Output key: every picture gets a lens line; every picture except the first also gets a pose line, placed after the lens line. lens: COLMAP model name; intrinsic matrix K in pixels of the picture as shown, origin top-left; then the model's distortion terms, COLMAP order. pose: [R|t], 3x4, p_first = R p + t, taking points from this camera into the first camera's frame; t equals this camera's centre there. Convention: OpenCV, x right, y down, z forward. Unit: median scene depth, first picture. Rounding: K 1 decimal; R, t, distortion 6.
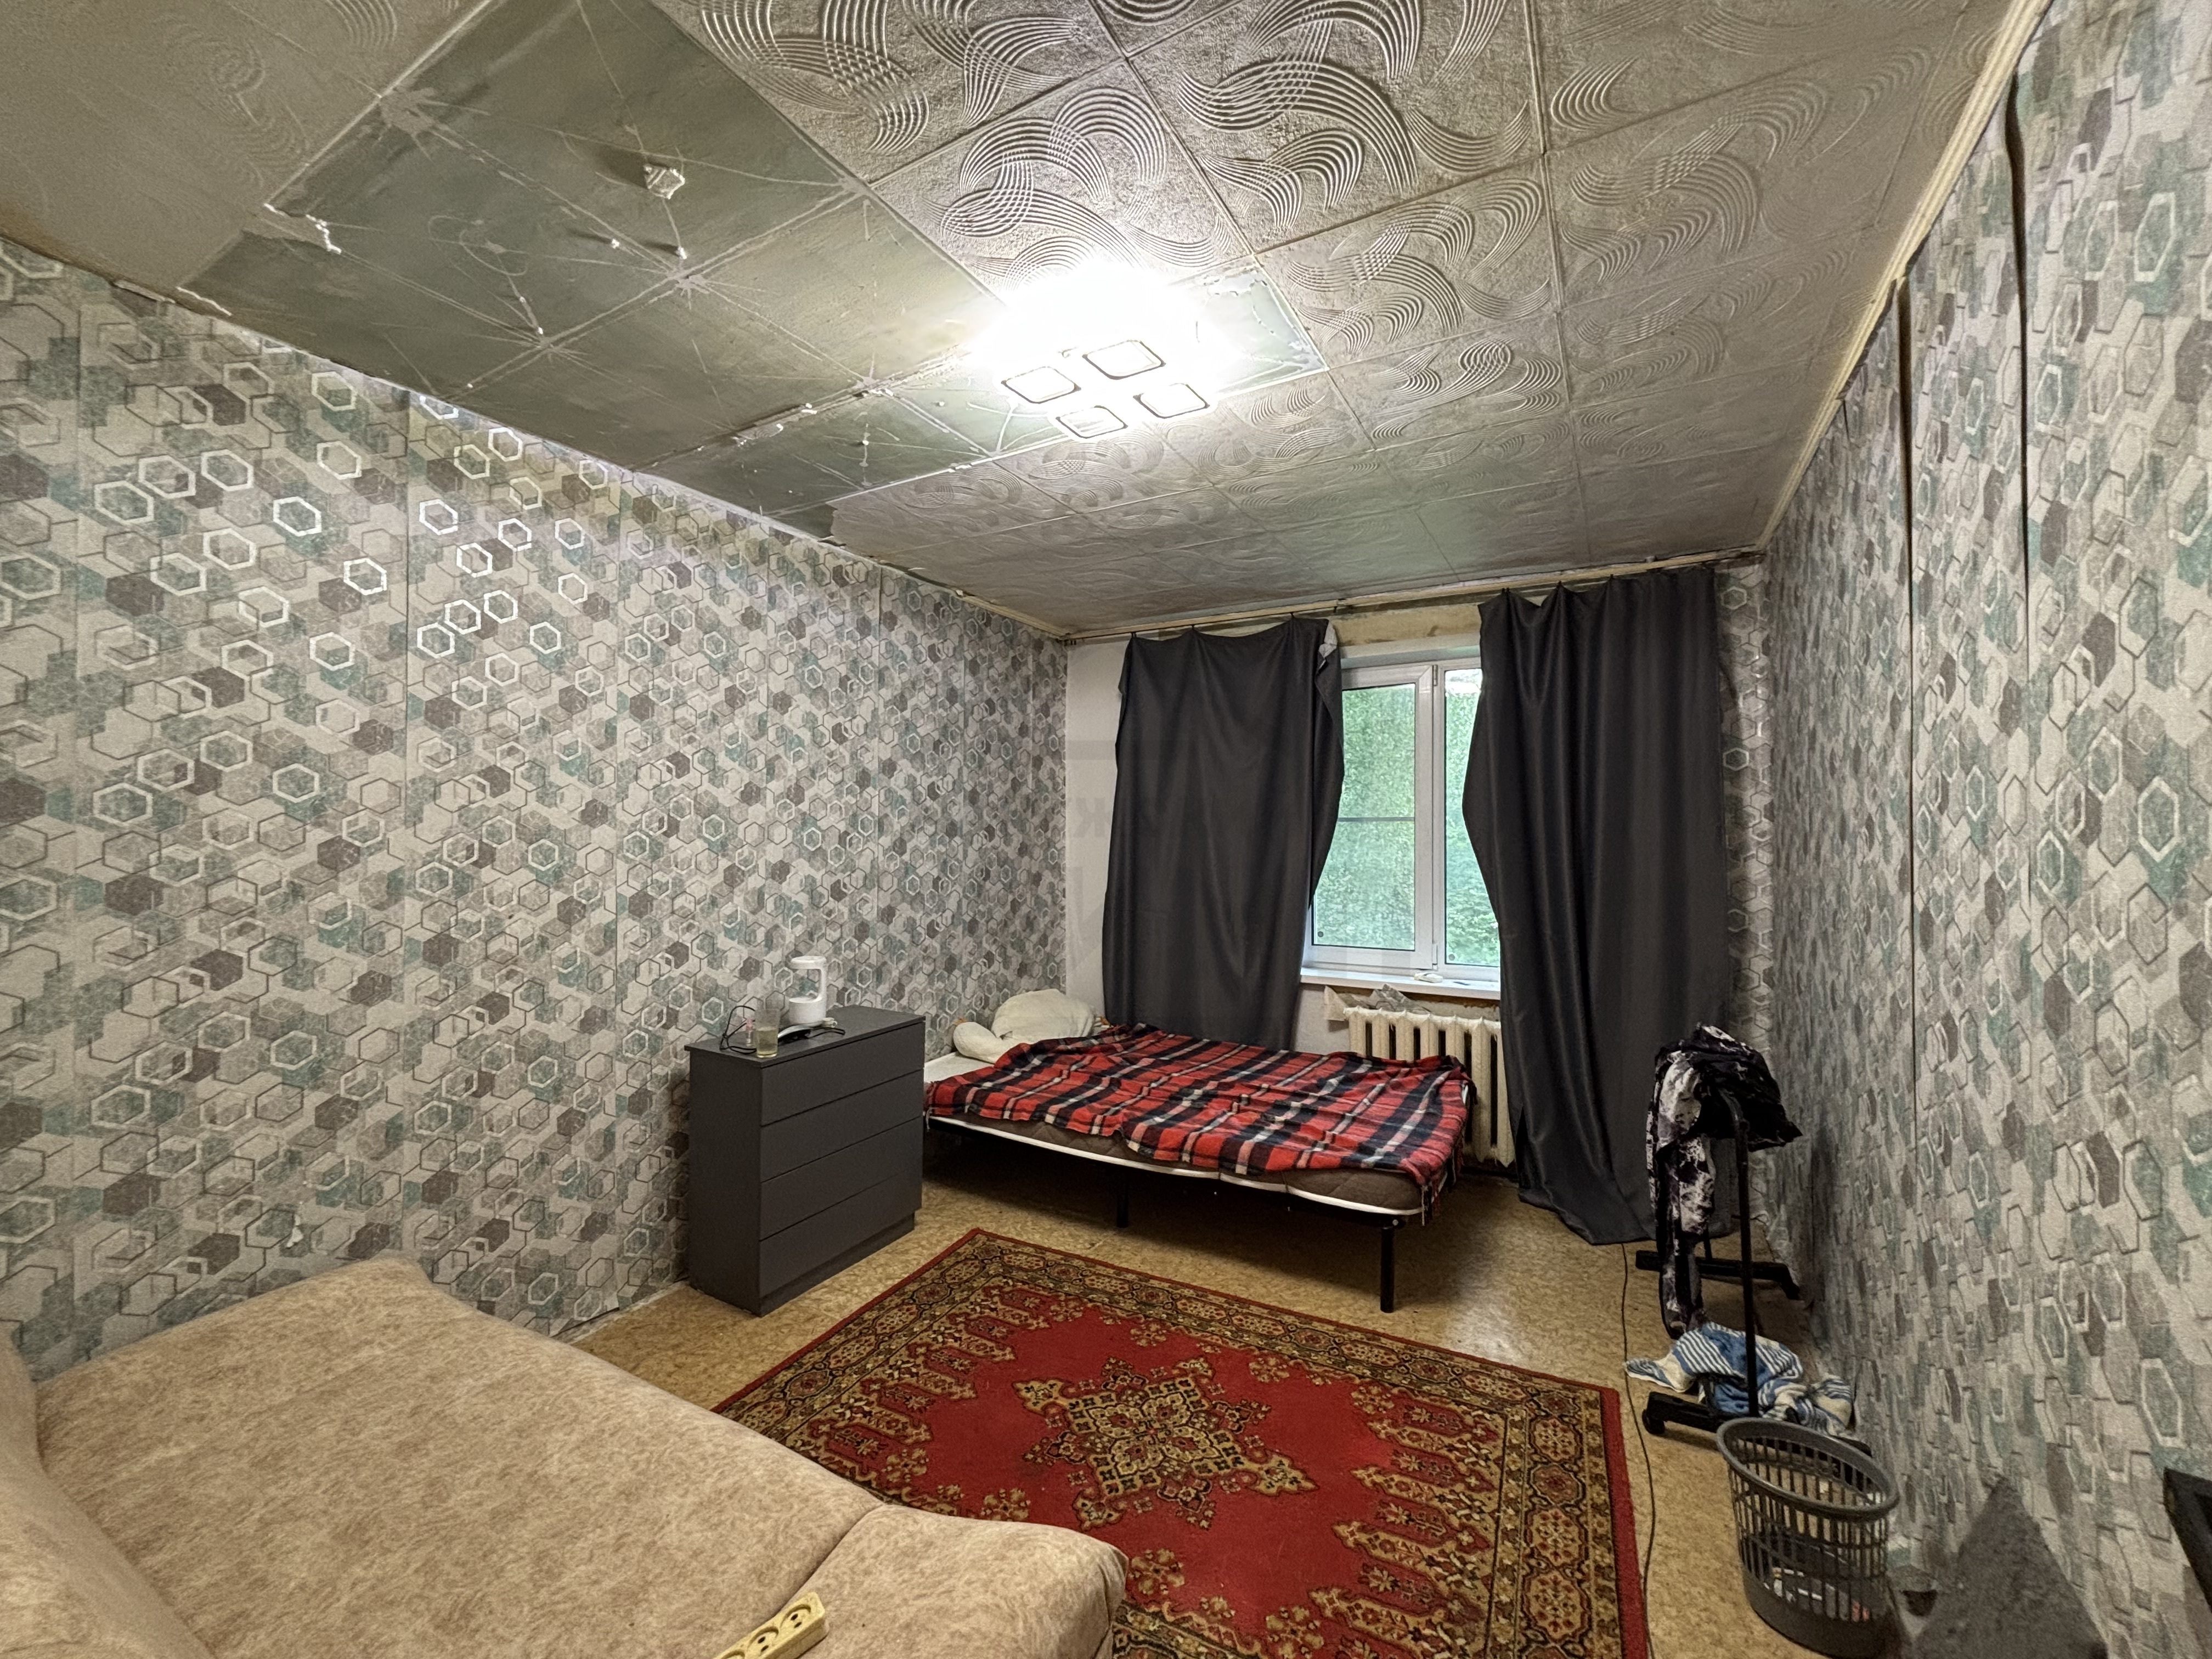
lens RADIAL K [[891.1, 0, 1094.0], [0, 891.1, 831.8], [0, 0, 1]] dist [0.000967, -0.000030]
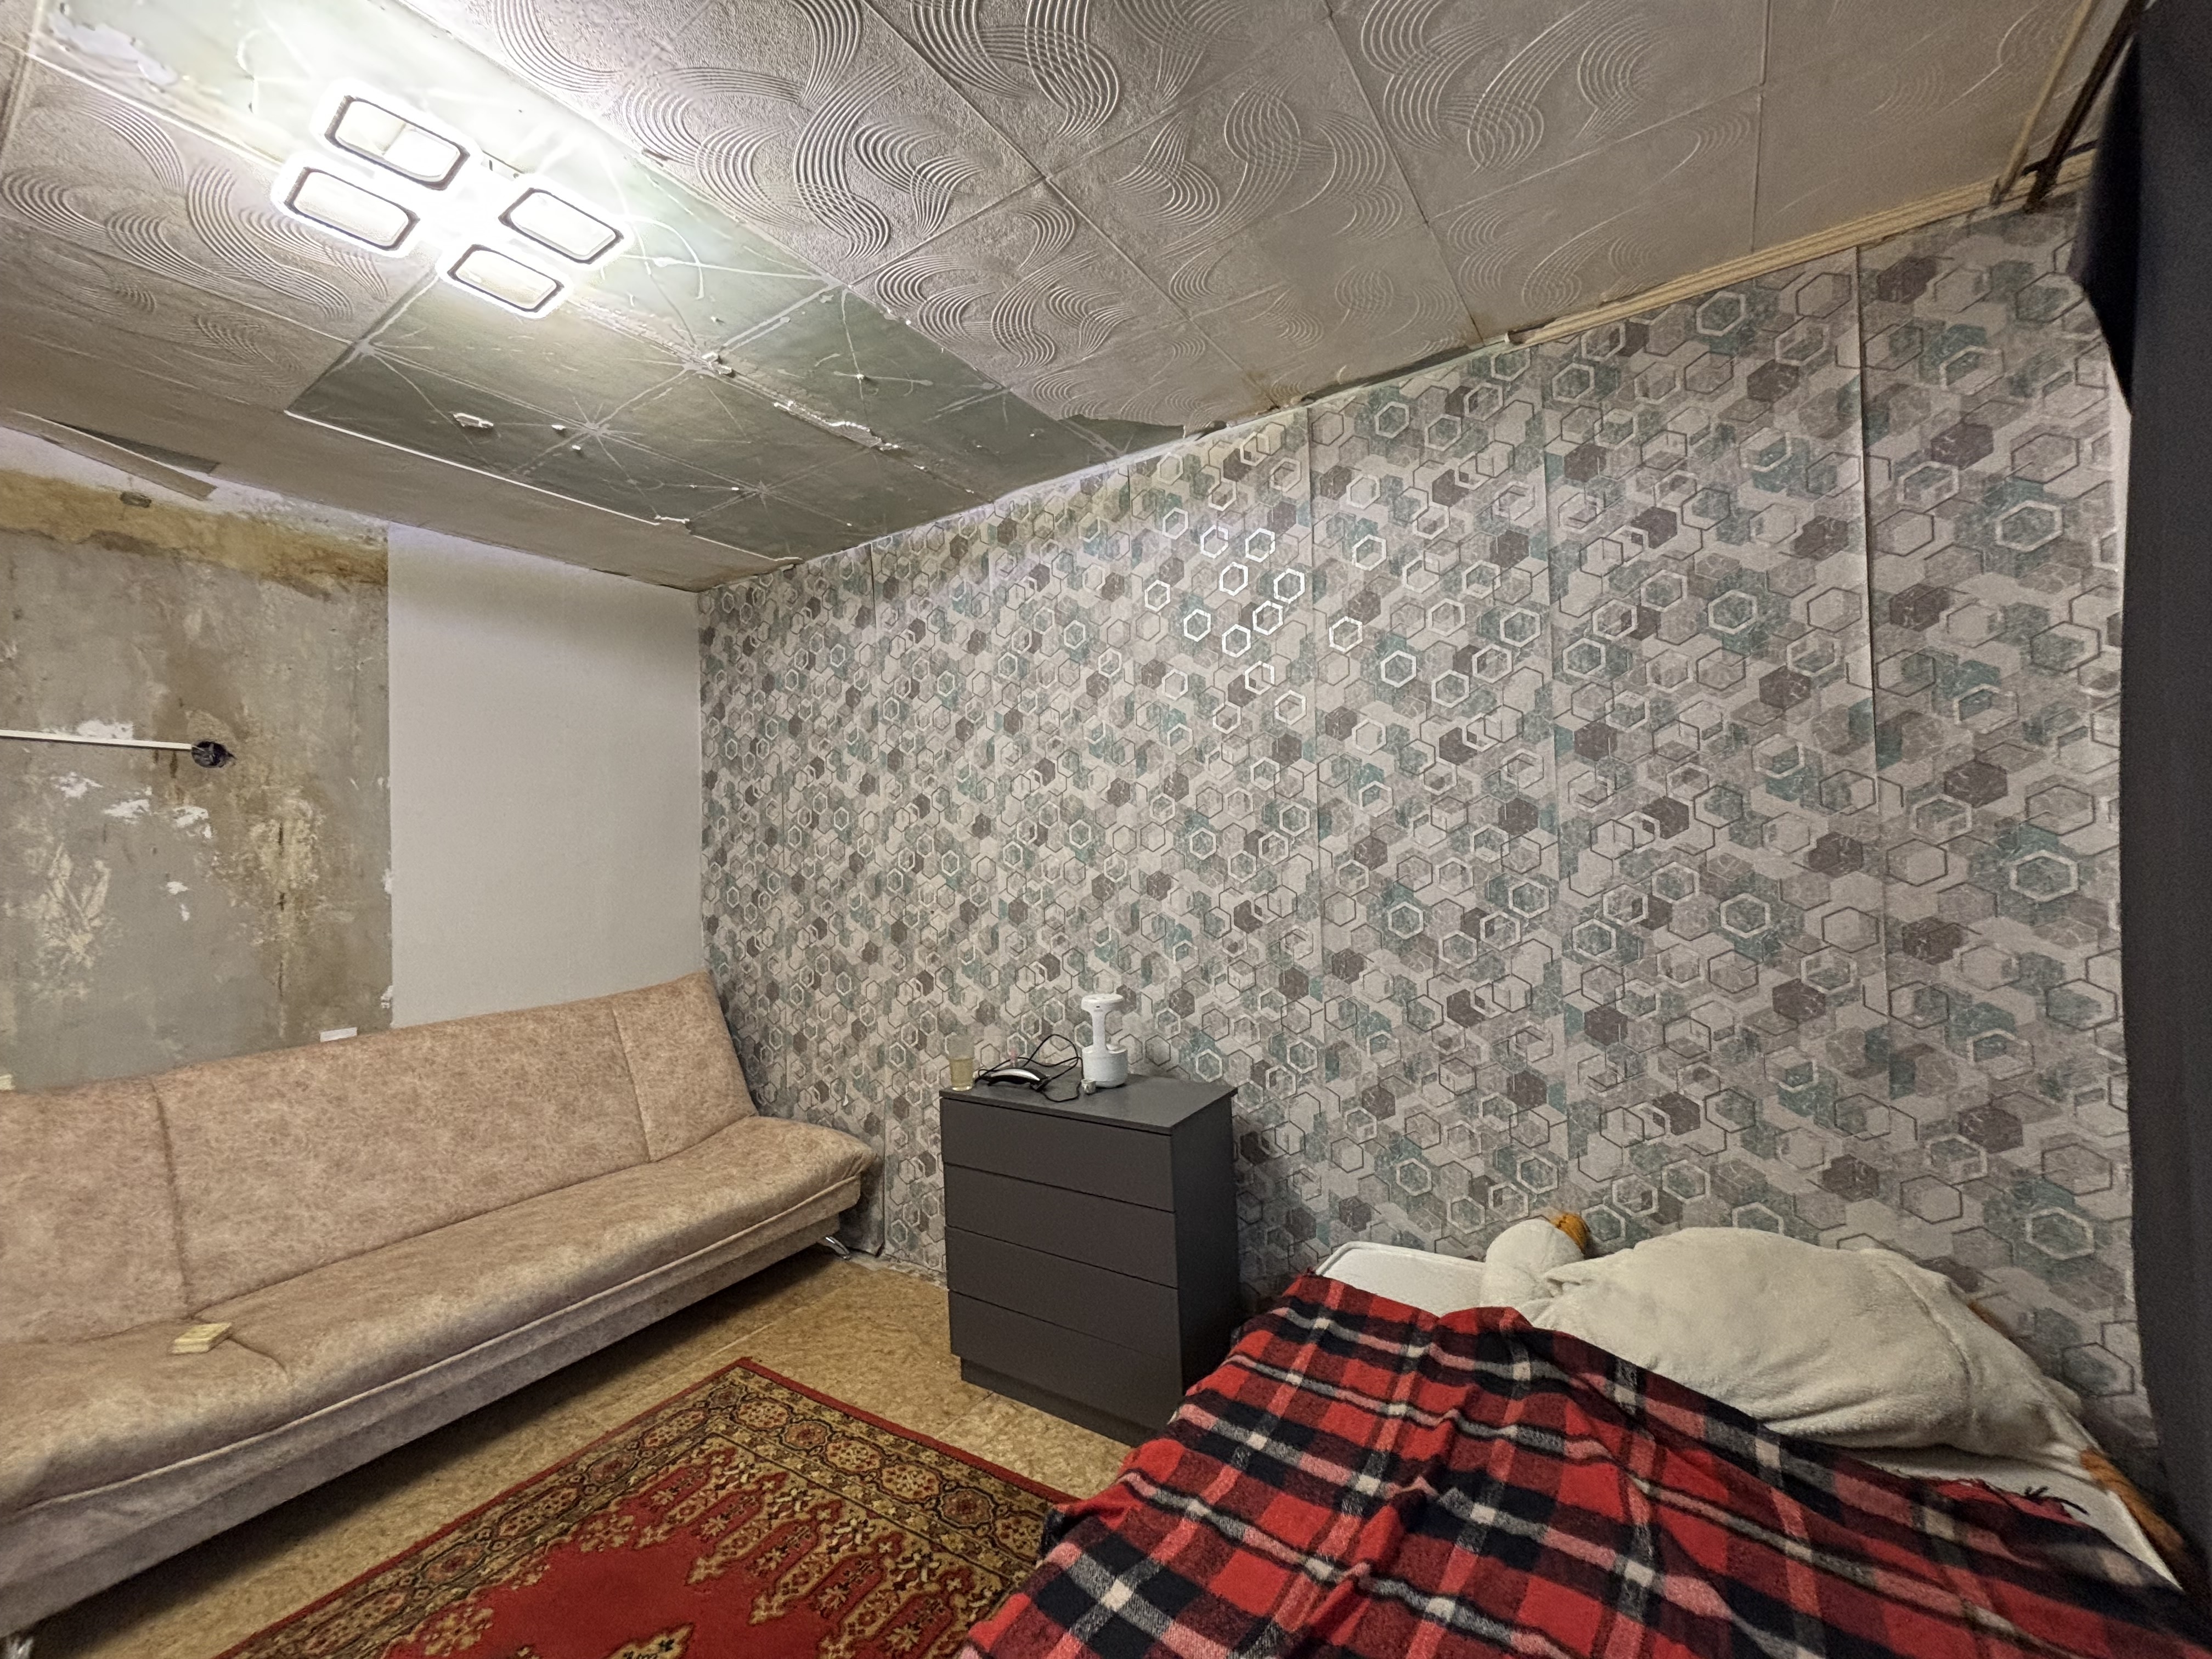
lens RADIAL K [[891.1, 0, 1111.9], [0, 891.1, 829.6], [0, 0, 1]] dist [0.000967, -0.000030]
pose [[-0.061541, -0.030310, -0.997644, 0.522659], [0.025136, 0.999175, -0.031907, 0.022583], [0.997788, -0.027041, -0.060728, 1.198509]]
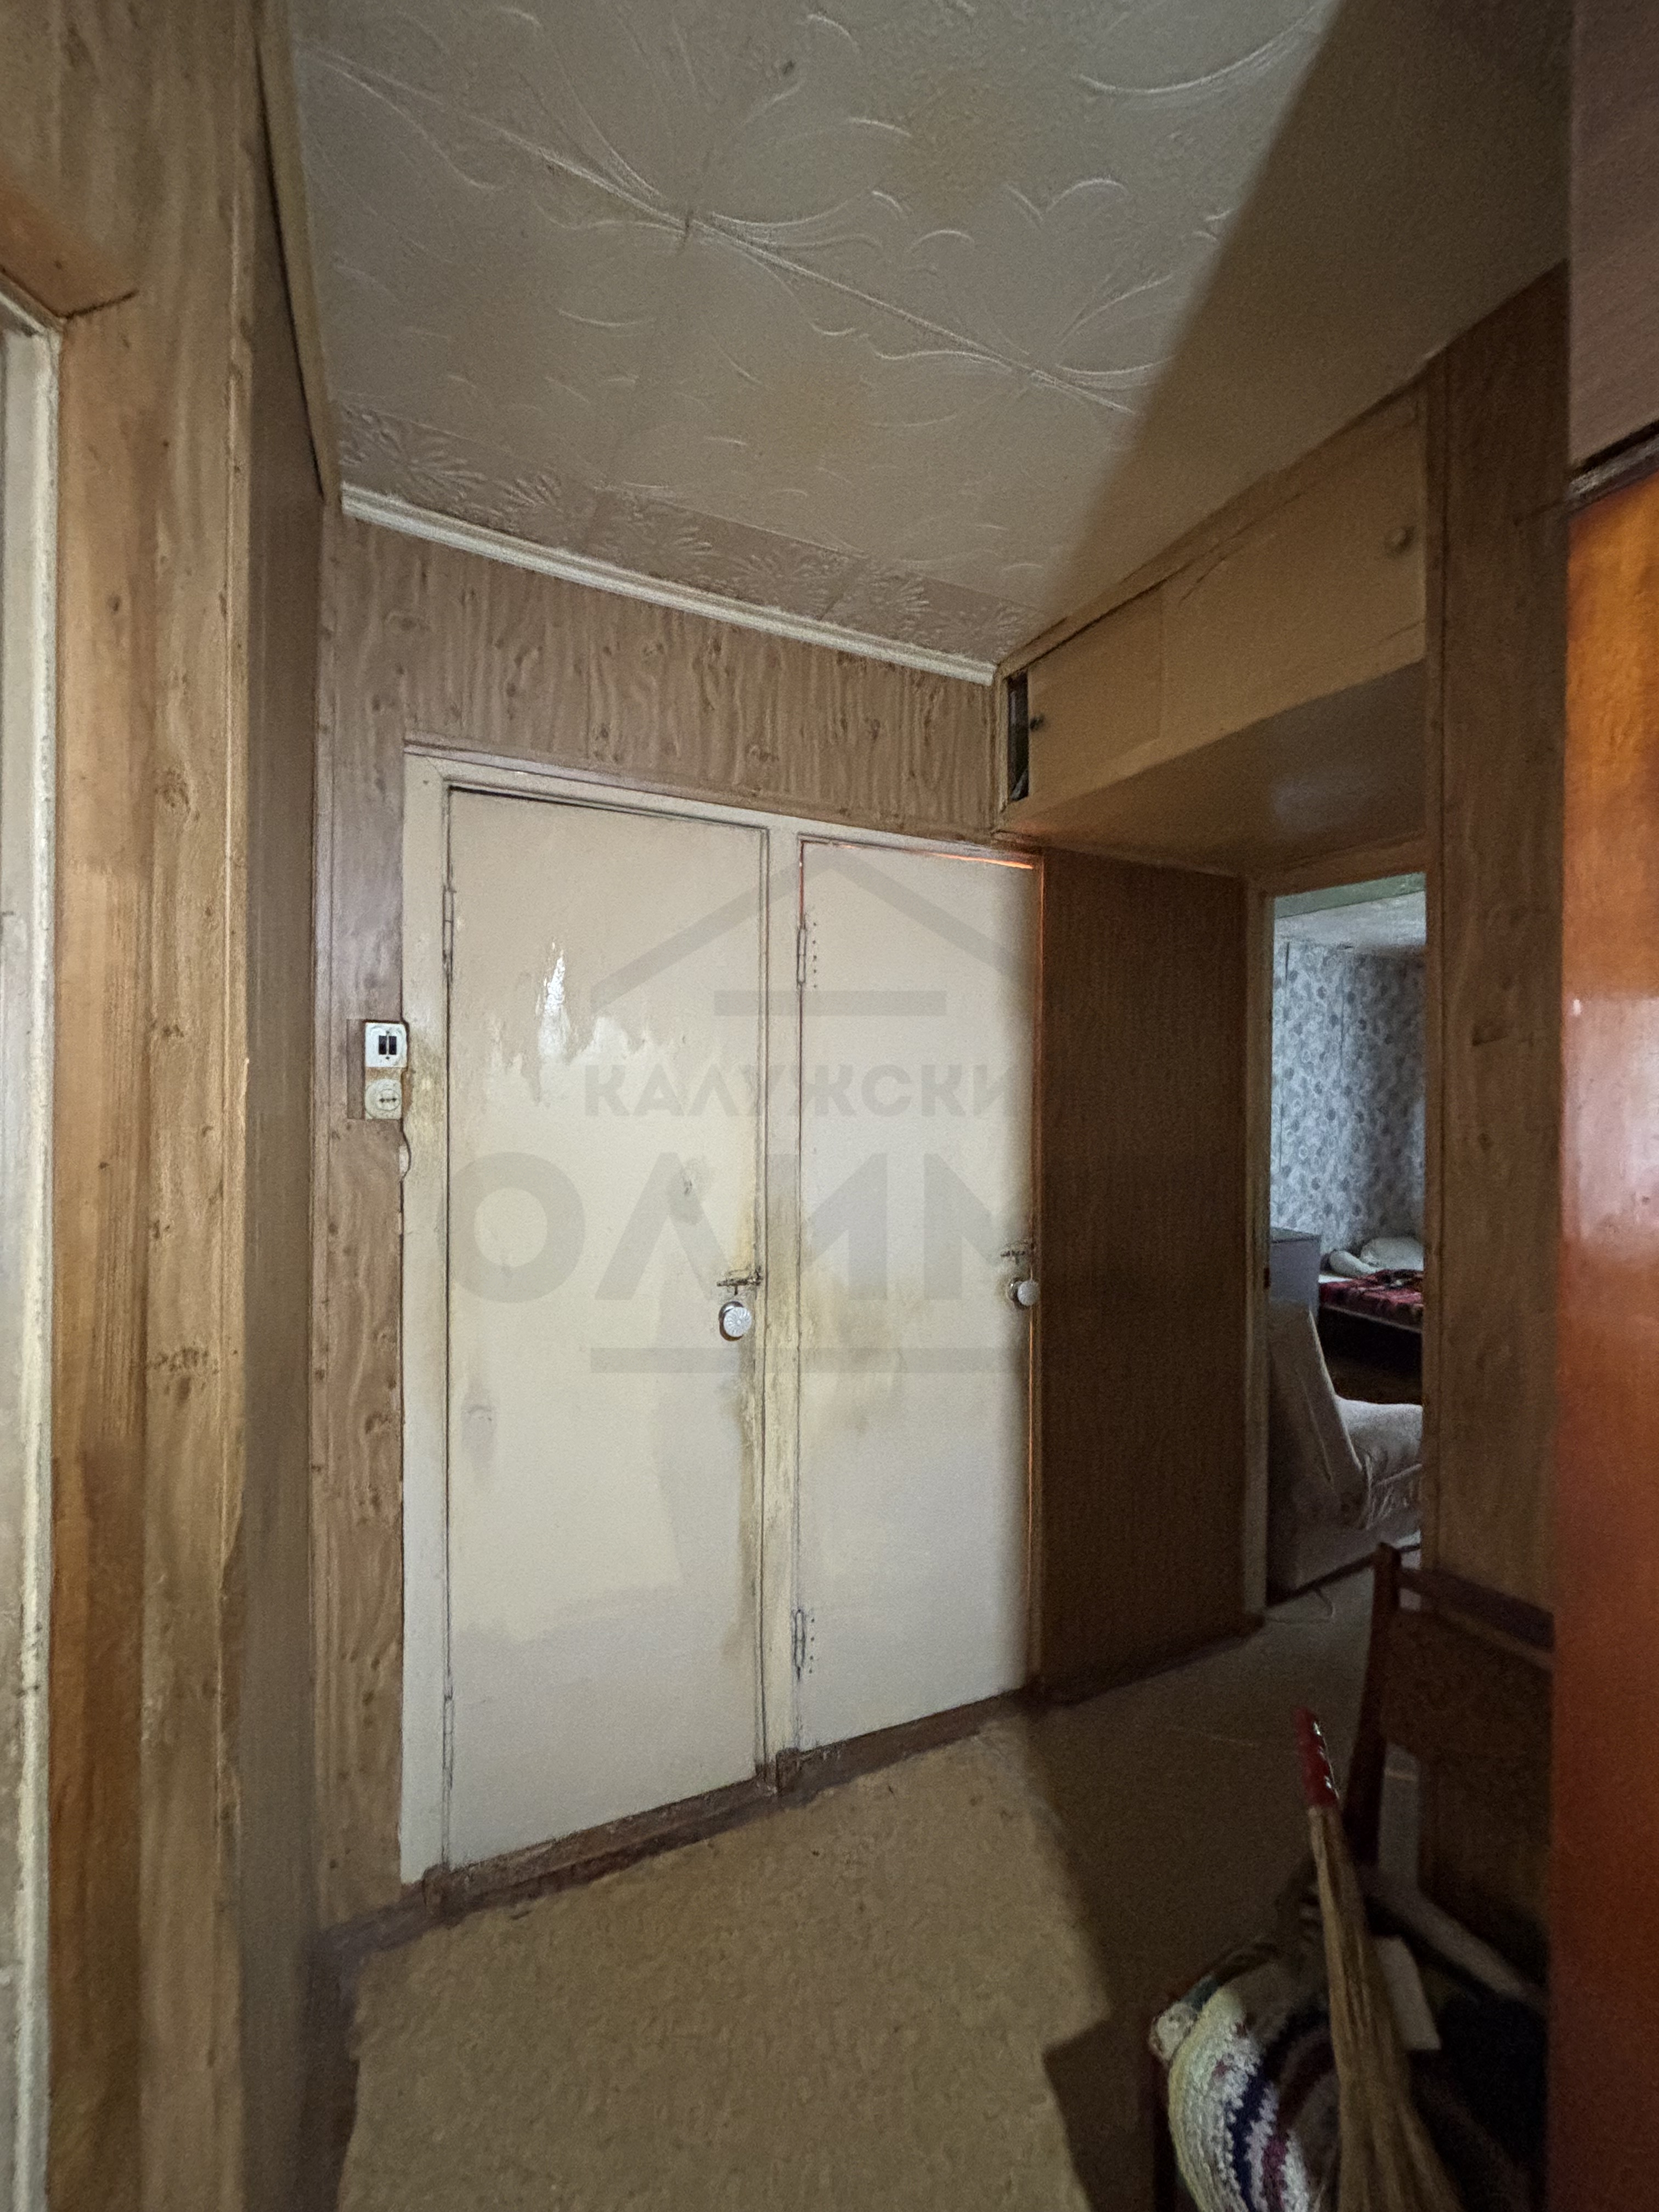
lens RADIAL K [[891.1, 0, 841.0], [0, 891.1, 1110.2], [0, 0, 1]] dist [0.000967, -0.000030]
pose [[0.832658, 0.021719, -0.553362, -0.036328], [-0.014297, 0.999741, 0.017725, -0.035637], [0.553603, -0.006847, 0.832752, -0.923868]]
